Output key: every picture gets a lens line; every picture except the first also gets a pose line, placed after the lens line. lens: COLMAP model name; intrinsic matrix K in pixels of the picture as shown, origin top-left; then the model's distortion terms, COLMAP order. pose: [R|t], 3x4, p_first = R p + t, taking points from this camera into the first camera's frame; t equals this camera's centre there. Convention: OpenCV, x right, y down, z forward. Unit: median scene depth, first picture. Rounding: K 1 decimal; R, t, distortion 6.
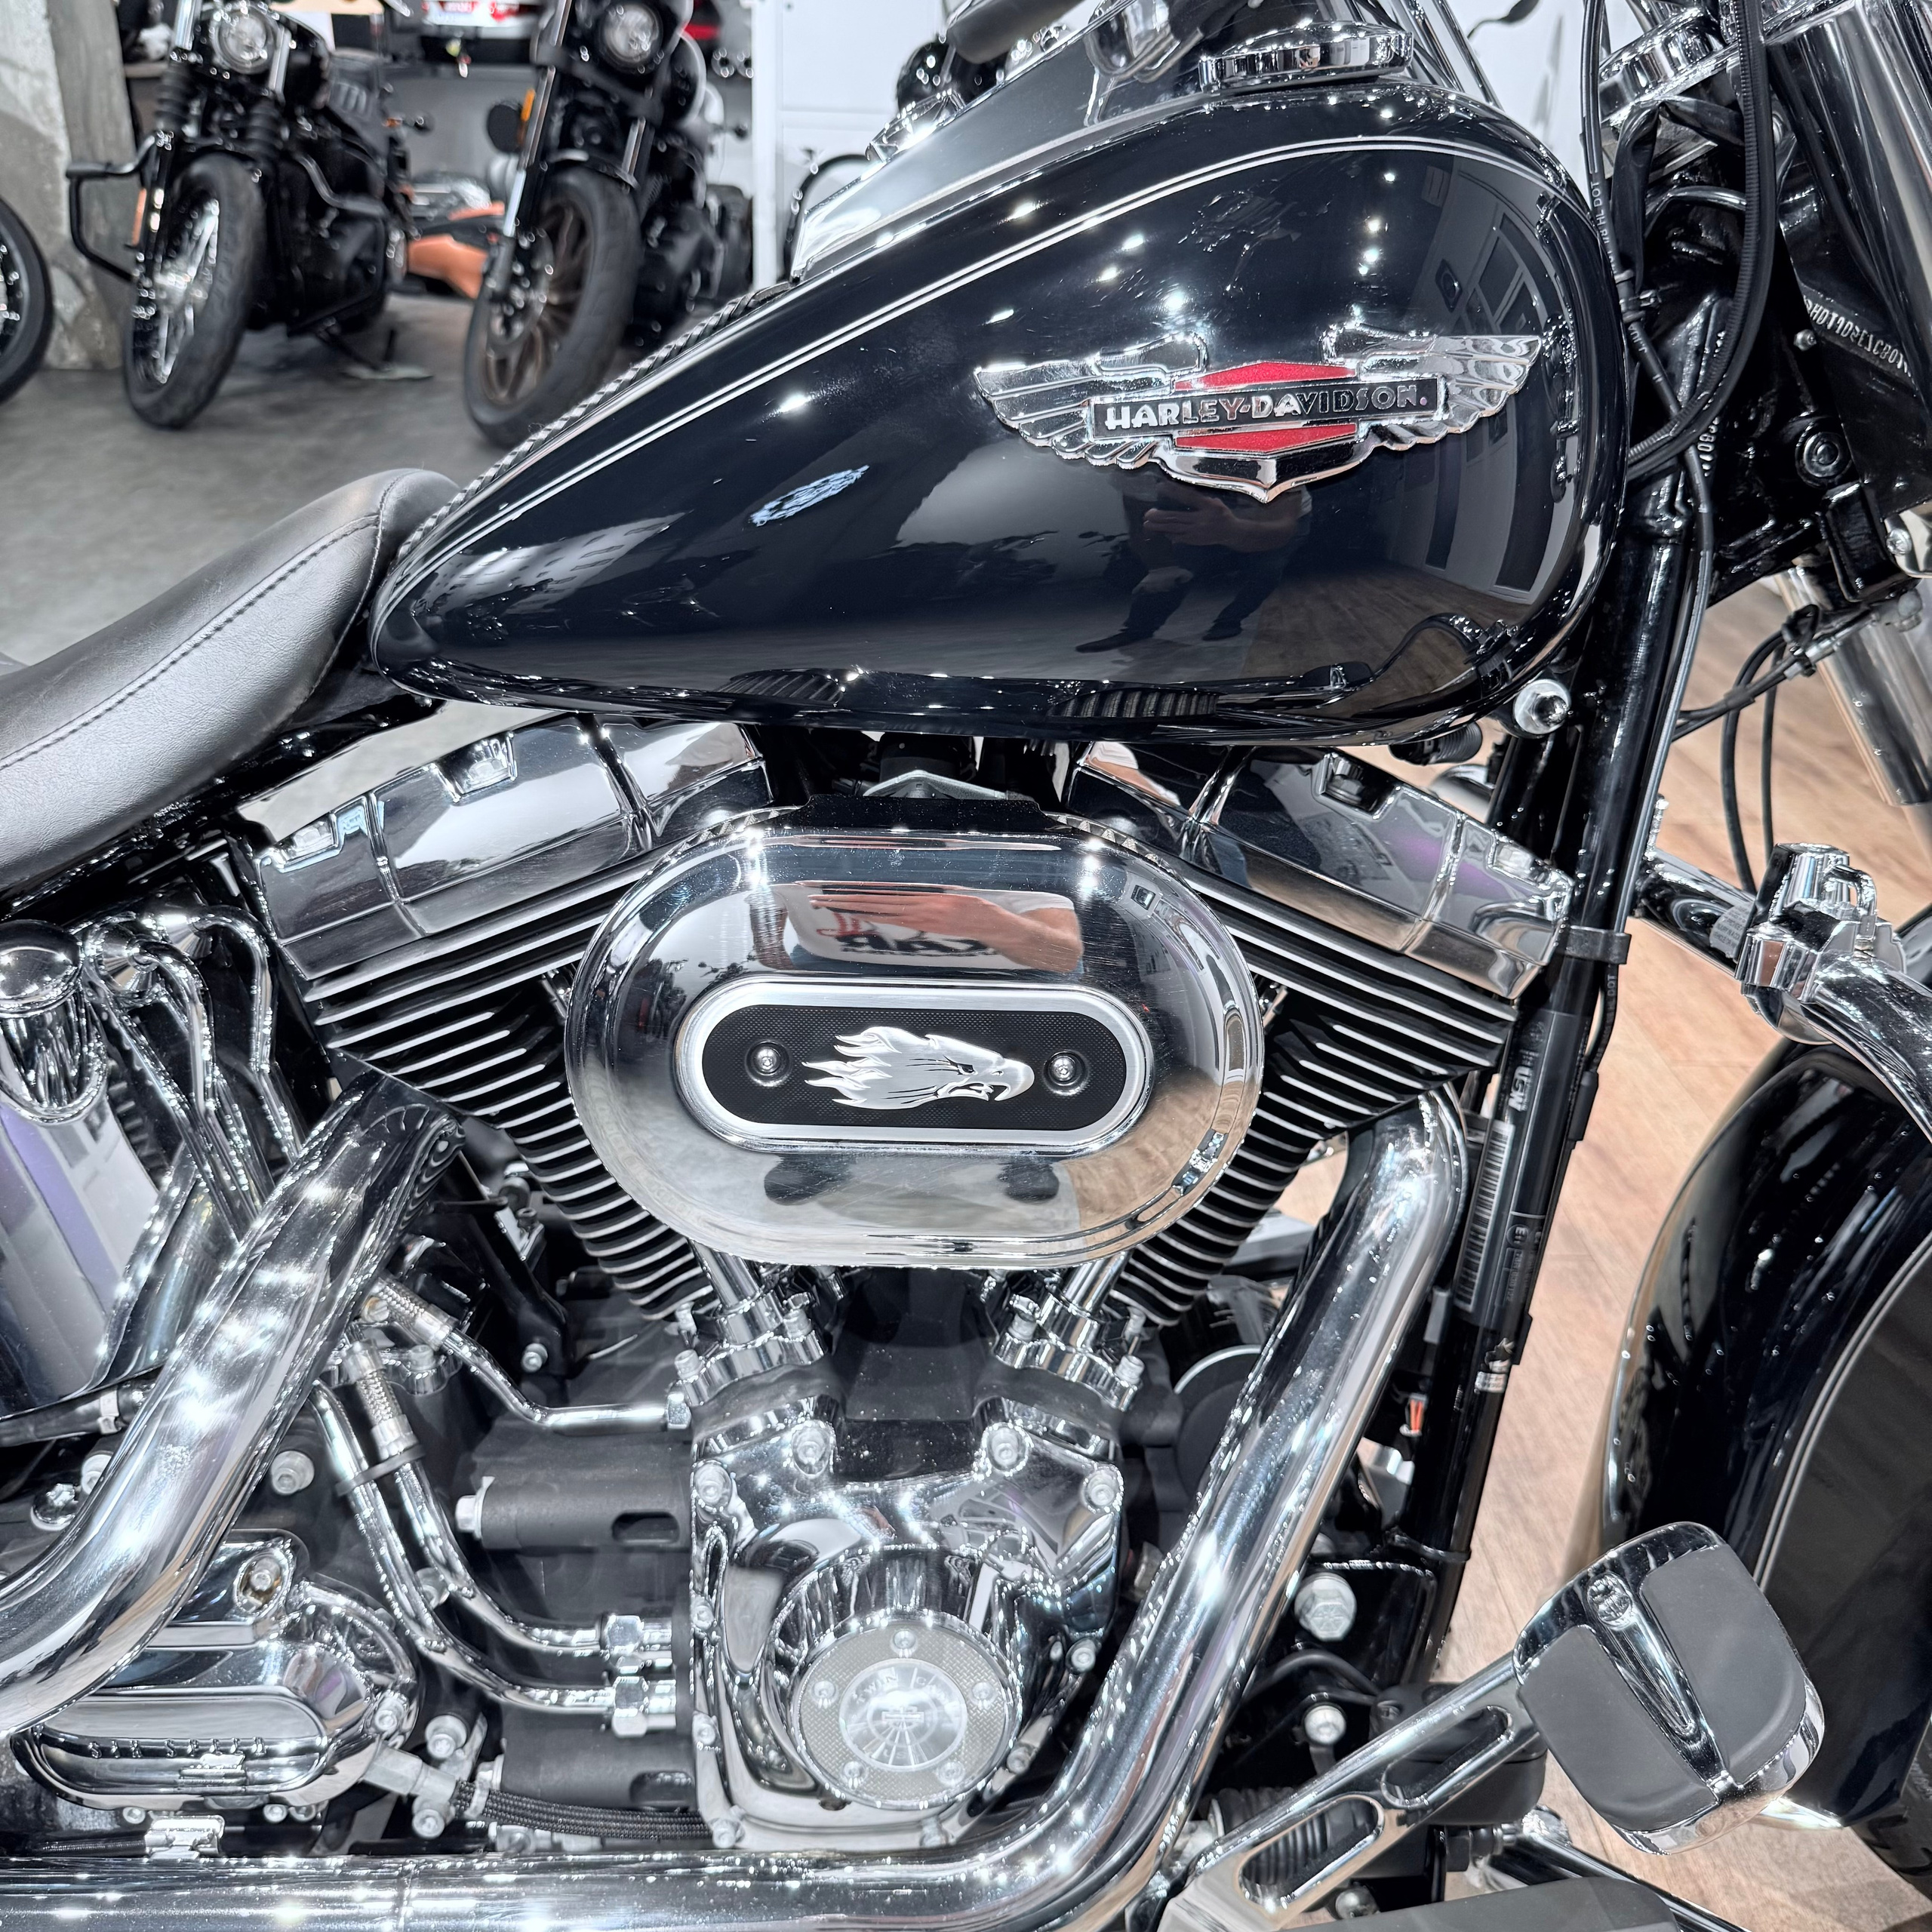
lens RADIAL K [[1856.6, 0, 966.9], [0, 1856.6, 939.5], [0, 0, 1]] dist [0.000760, -0.023981]
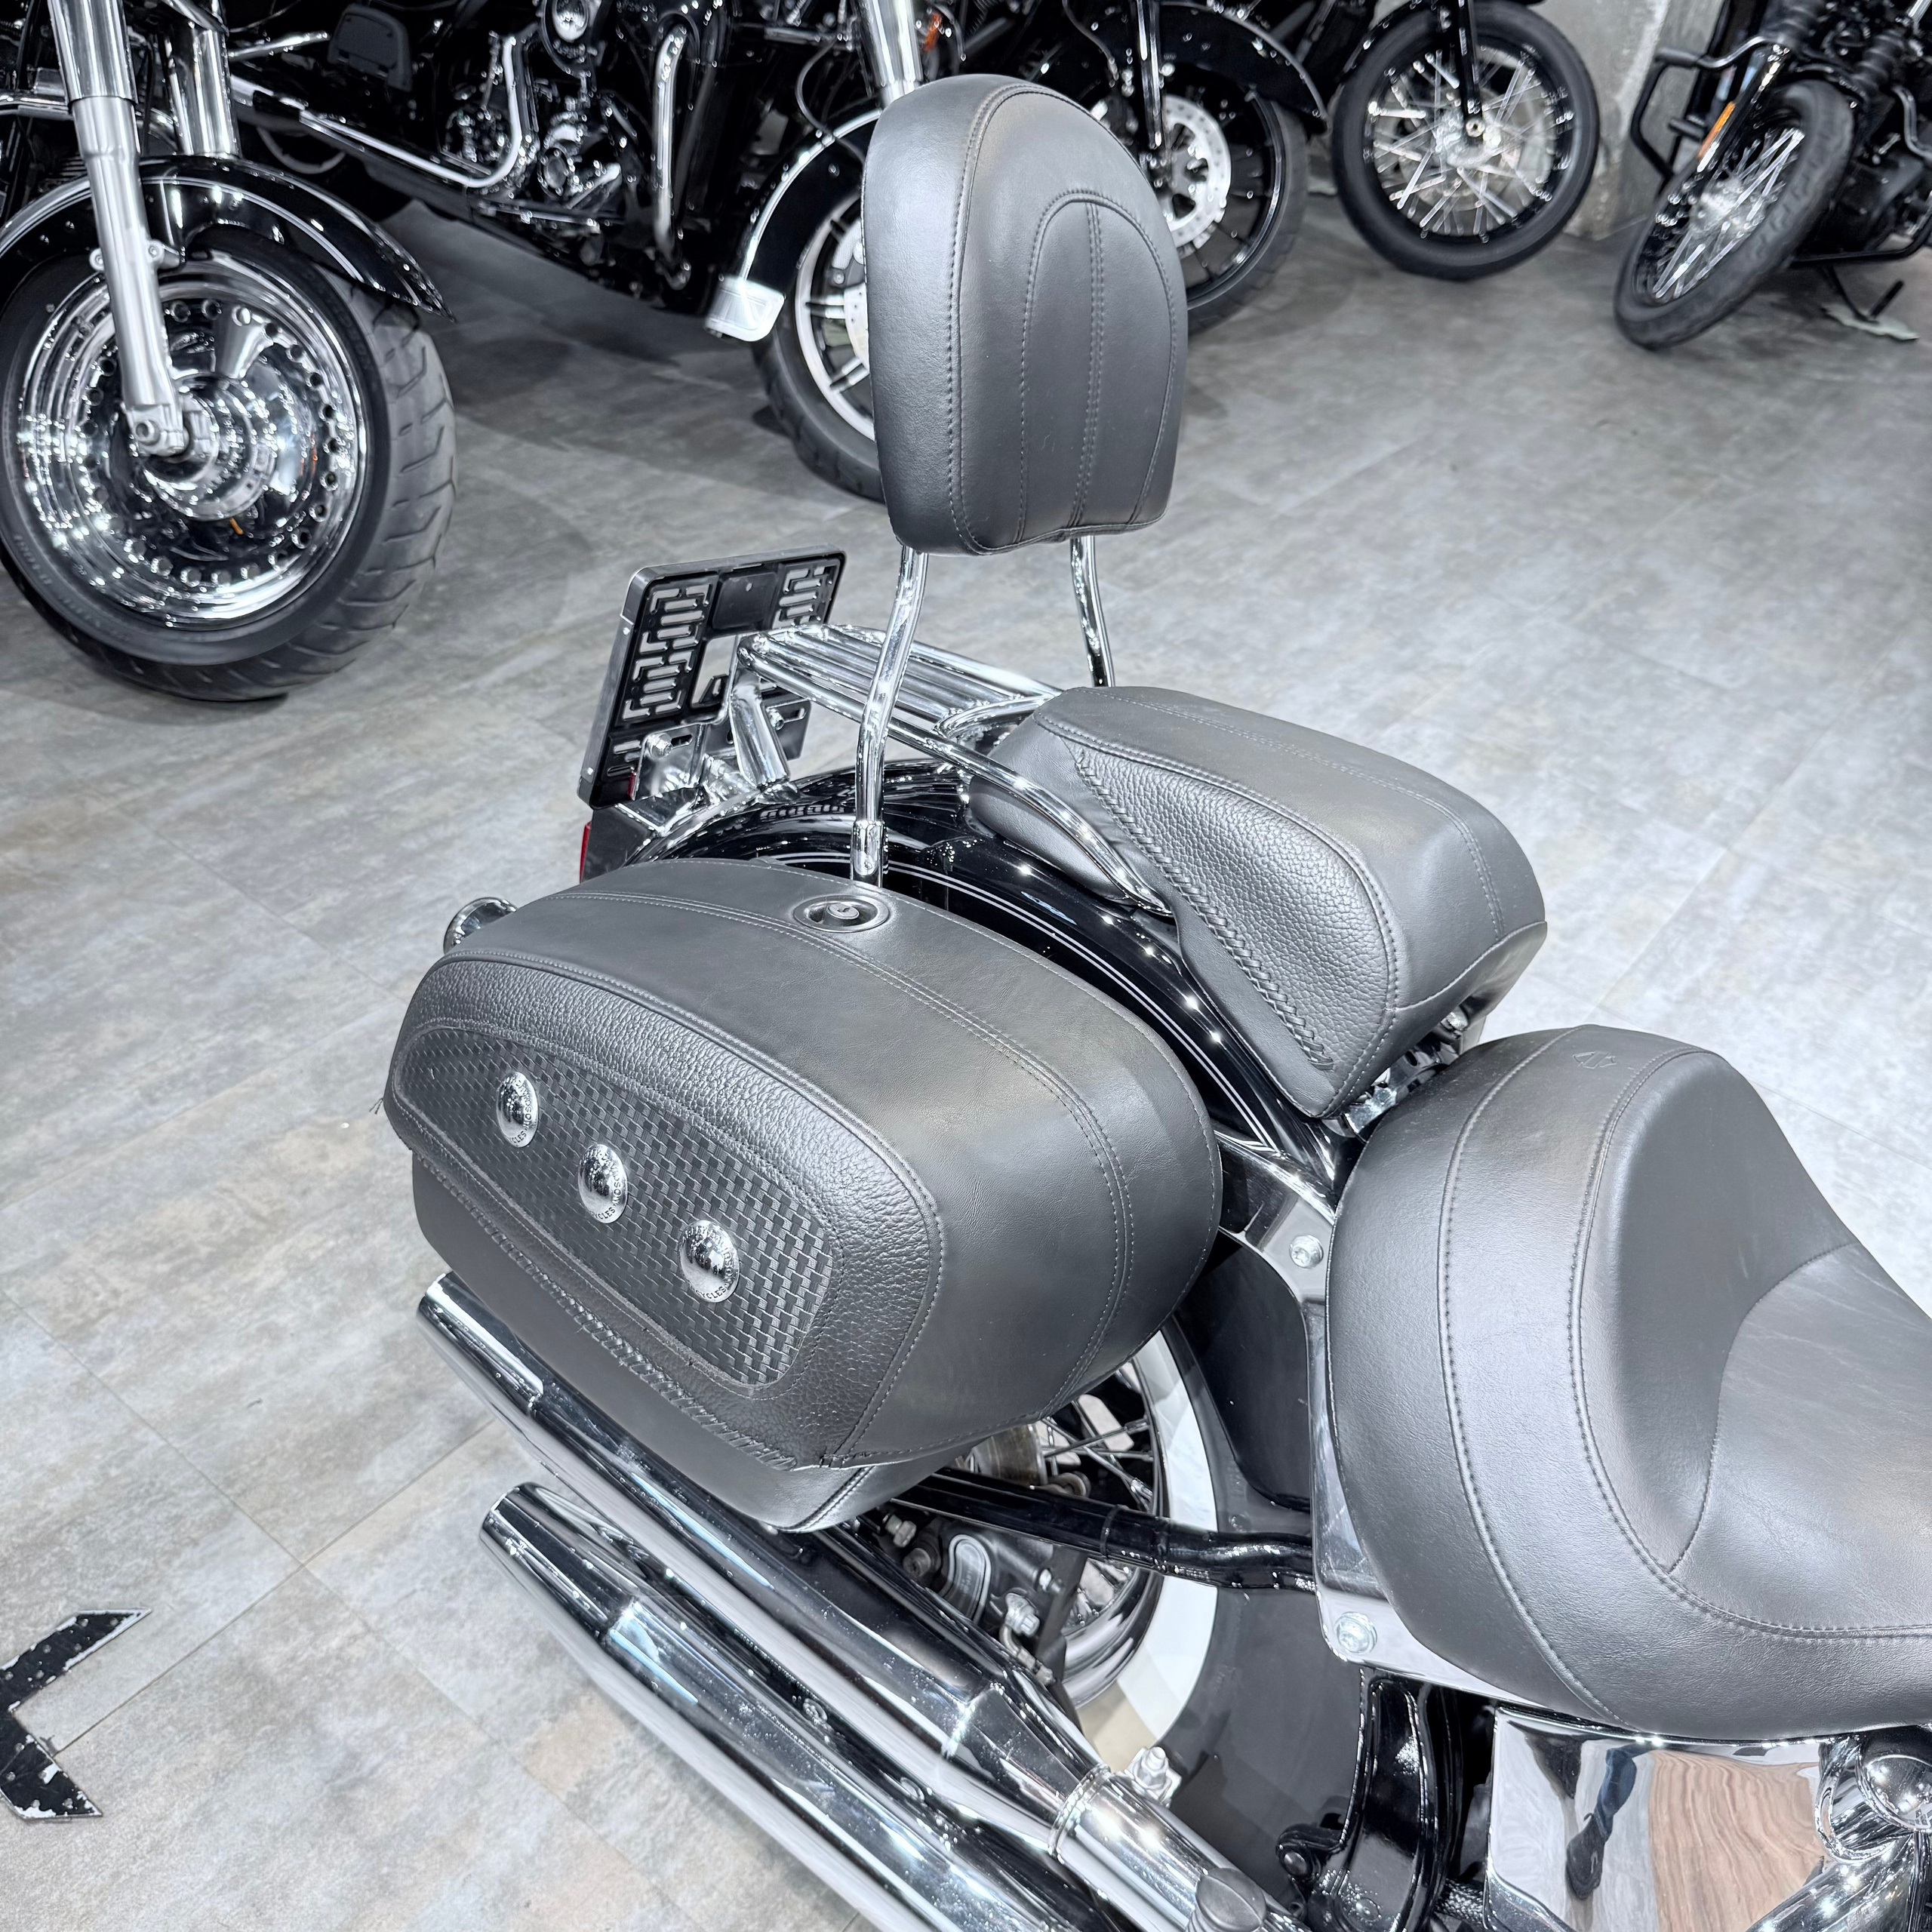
lens RADIAL K [[1830.6, 0, 952.9], [0, 1830.6, 965.2], [0, 0, 1]] dist [0.037349, -0.074313]
pose [[0.763827, 0.442038, -0.470289, -0.595170], [-0.372637, 0.896973, 0.237866, -0.434499], [0.526982, -0.006442, 0.849852, -0.221693]]
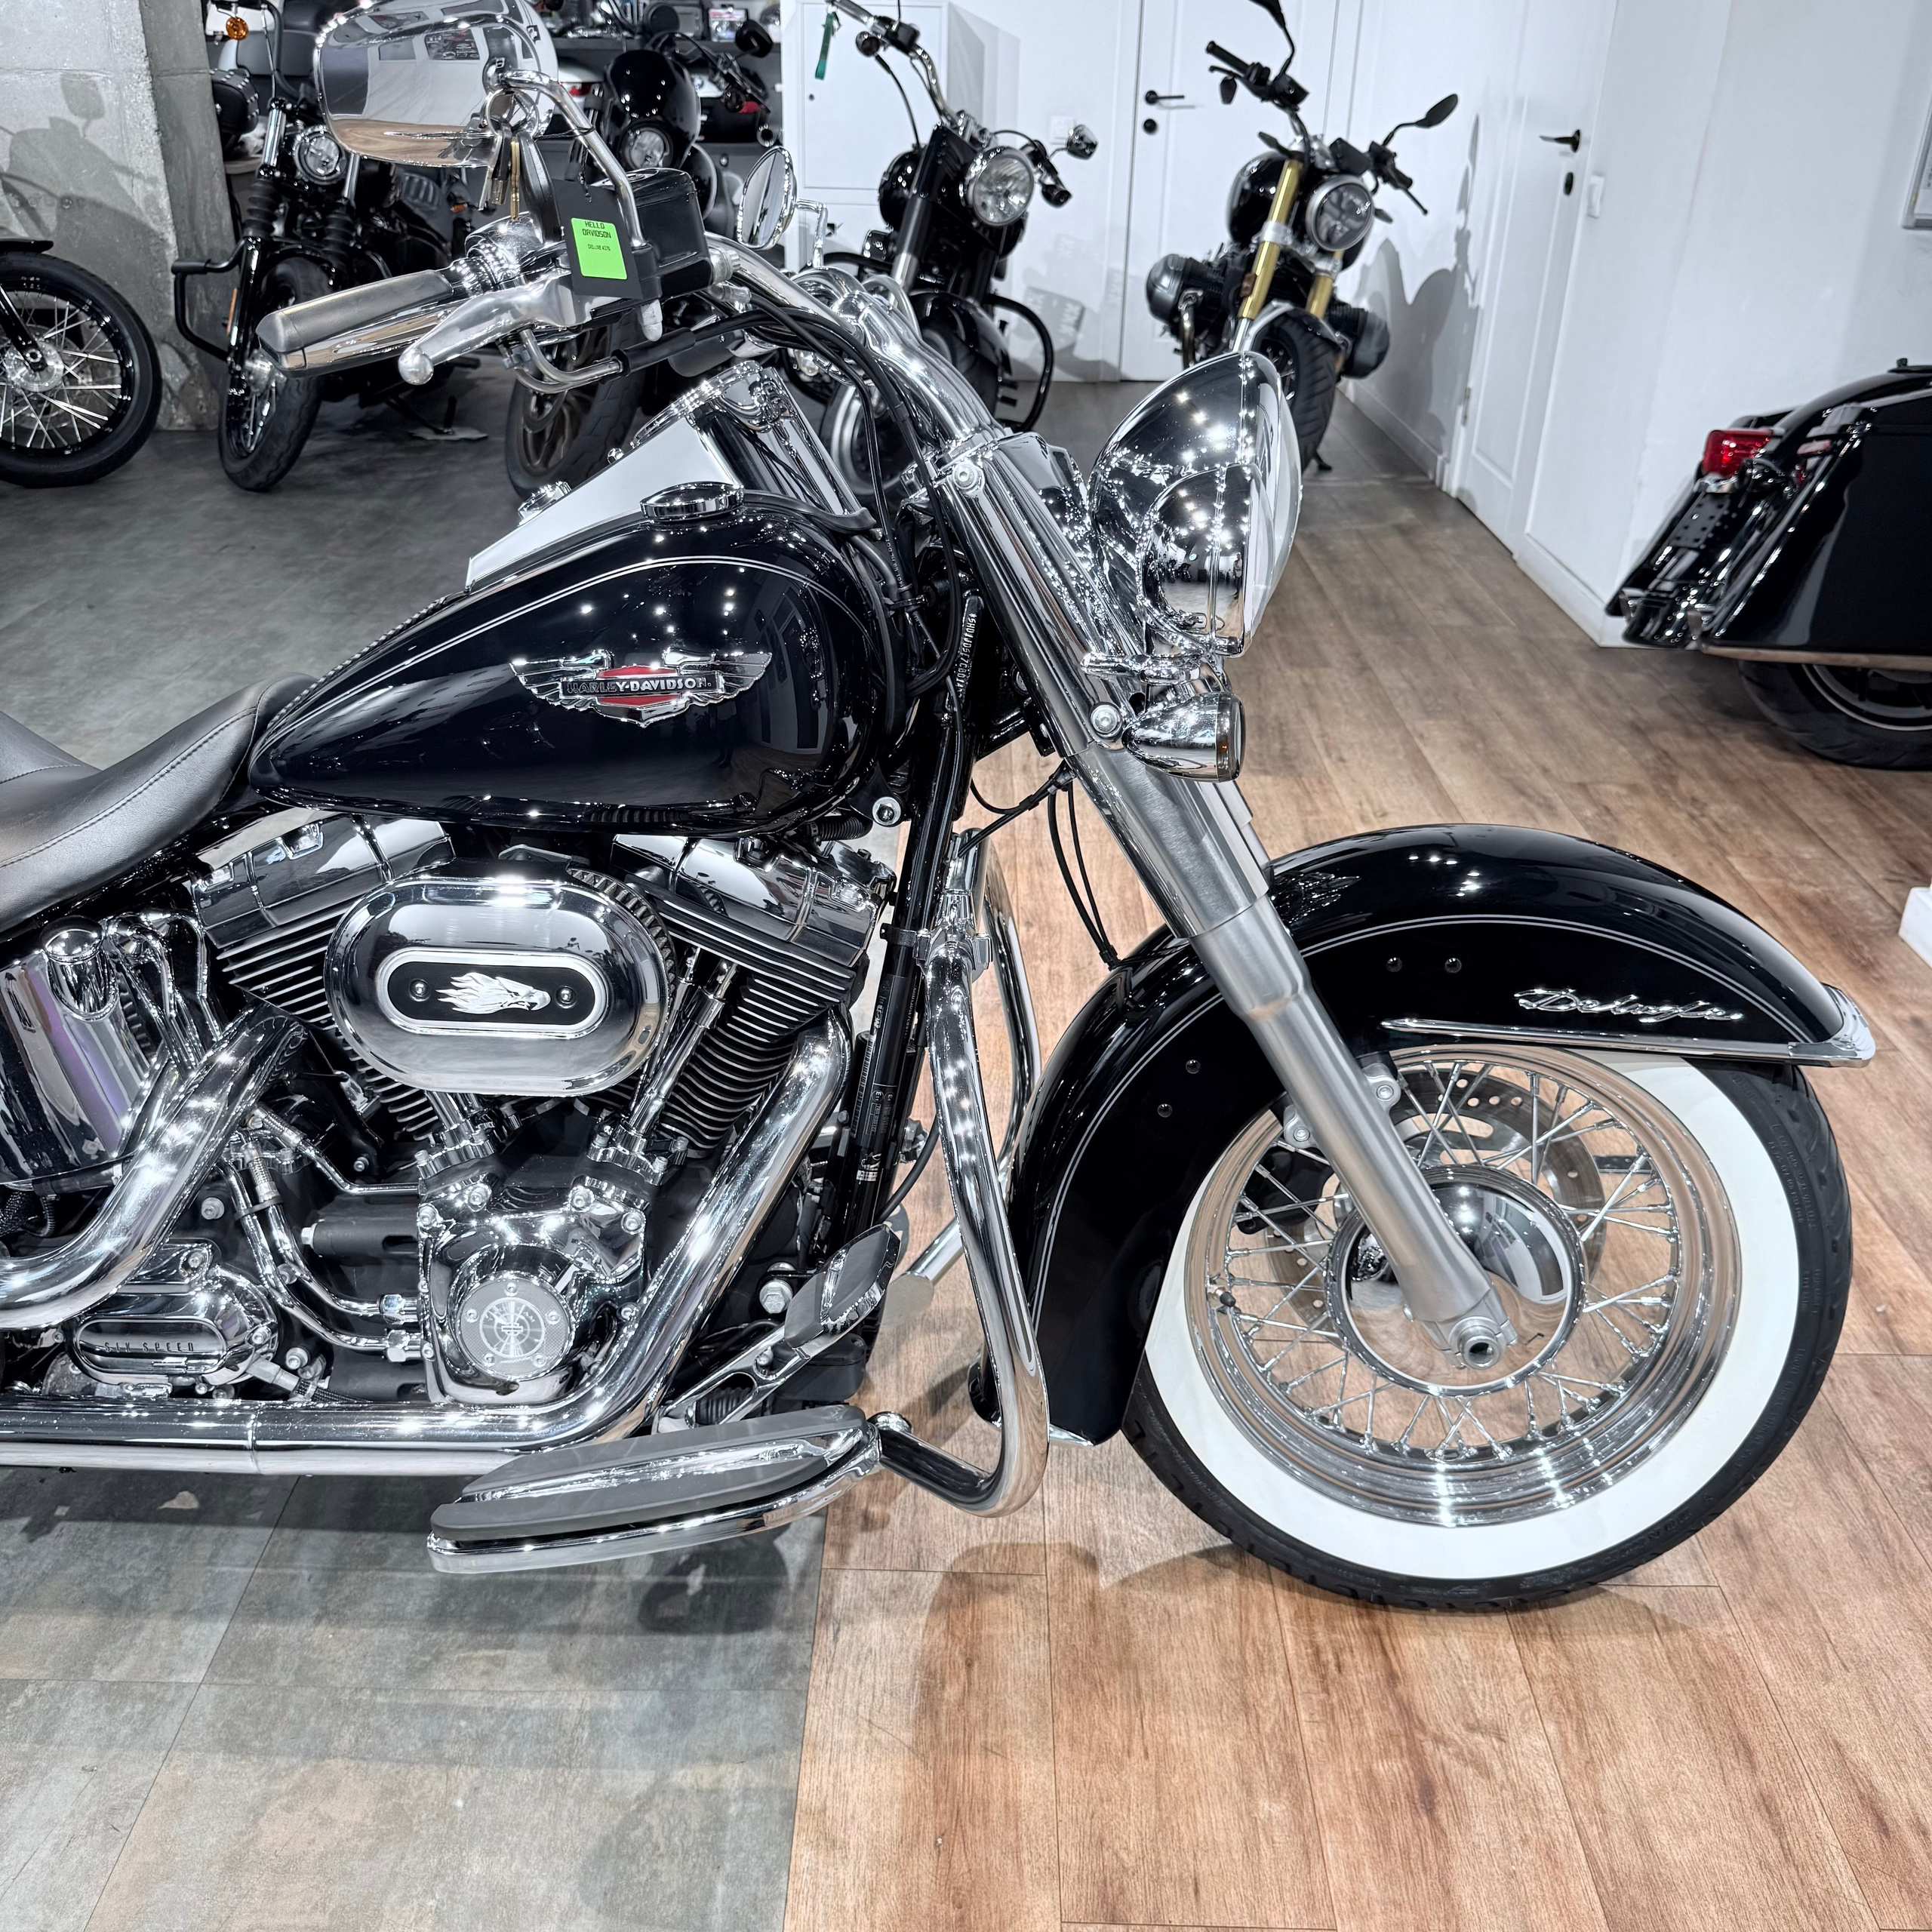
lens RADIAL K [[1814.6, 0, 962.4], [0, 1814.6, 957.9], [0, 0, 1]] dist [0.082984, -0.152878]
pose [[0.998362, 0.014022, -0.055467, 0.493555], [-0.013348, 0.999833, 0.012497, -0.002320], [0.055633, -0.011736, 0.998382, -0.810768]]
